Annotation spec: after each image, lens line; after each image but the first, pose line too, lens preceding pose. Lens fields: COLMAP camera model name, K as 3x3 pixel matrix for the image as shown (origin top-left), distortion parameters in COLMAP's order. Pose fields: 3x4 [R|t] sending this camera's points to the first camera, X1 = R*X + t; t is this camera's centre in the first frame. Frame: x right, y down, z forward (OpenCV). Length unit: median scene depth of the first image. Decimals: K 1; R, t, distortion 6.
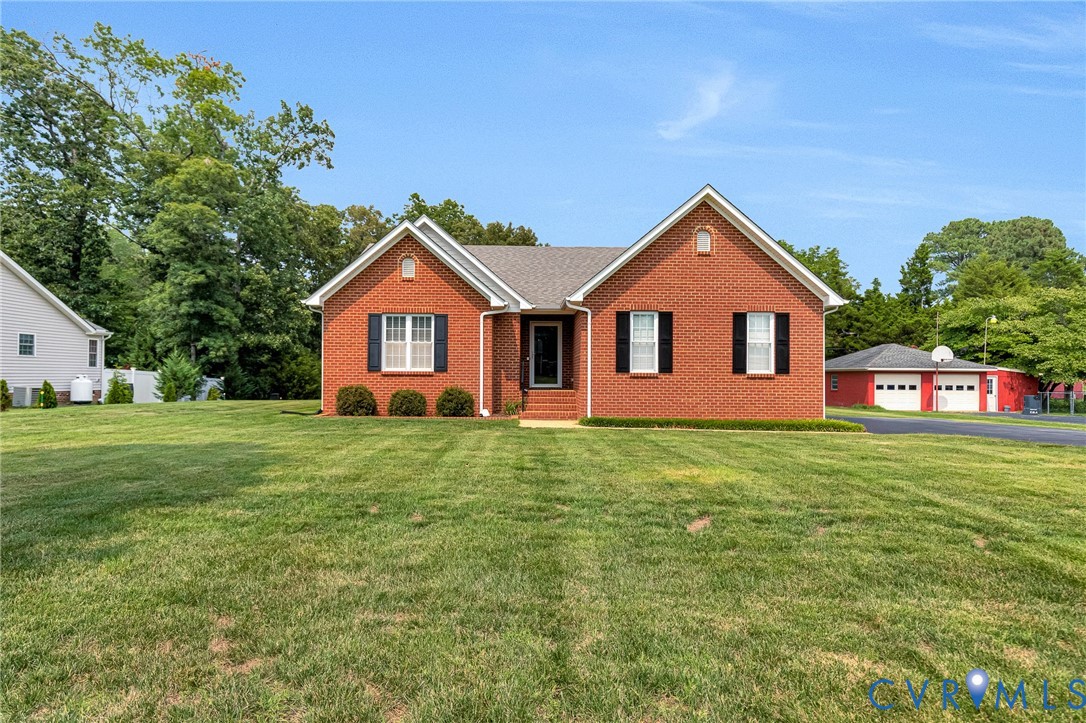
lens RADIAL K [[638.8, 0, 511.0], [0, 638.8, 363.2], [0, 0, 1]] dist [0.027558, -0.007351]
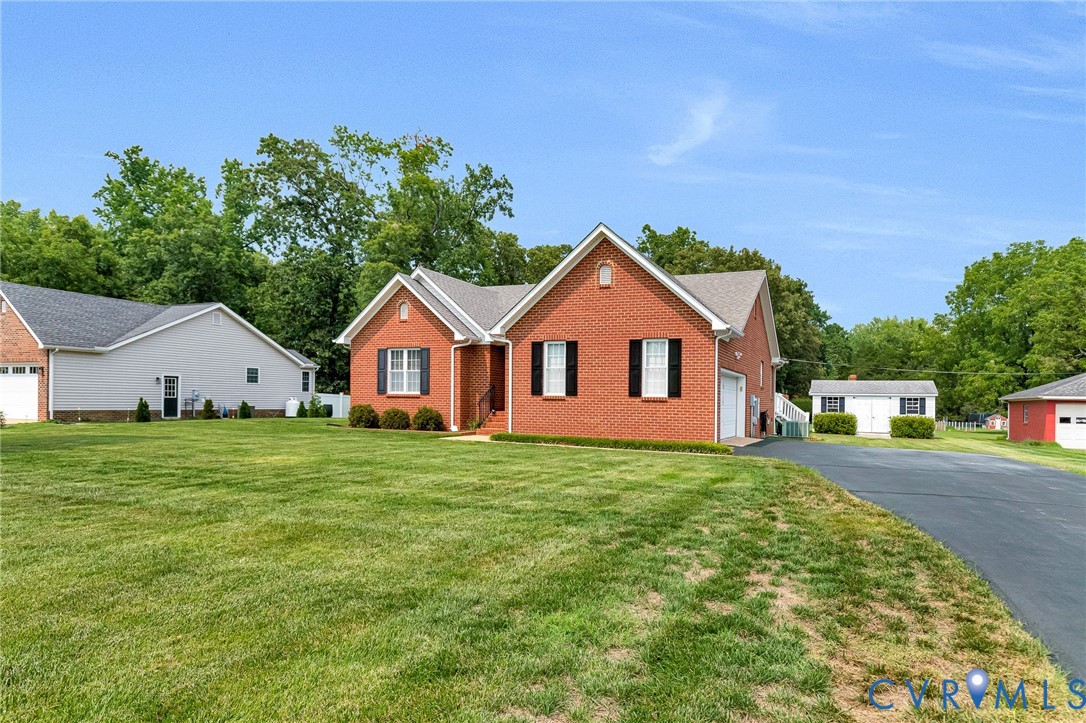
lens RADIAL K [[638.8, 0, 555.2], [0, 638.8, 424.7], [0, 0, 1]] dist [0.027558, -0.007351]
pose [[0.911330, 0.024095, -0.410970, 0.632413], [-0.003696, 0.998724, 0.050358, 0.008337], [0.411659, -0.044373, 0.910257, -0.029368]]
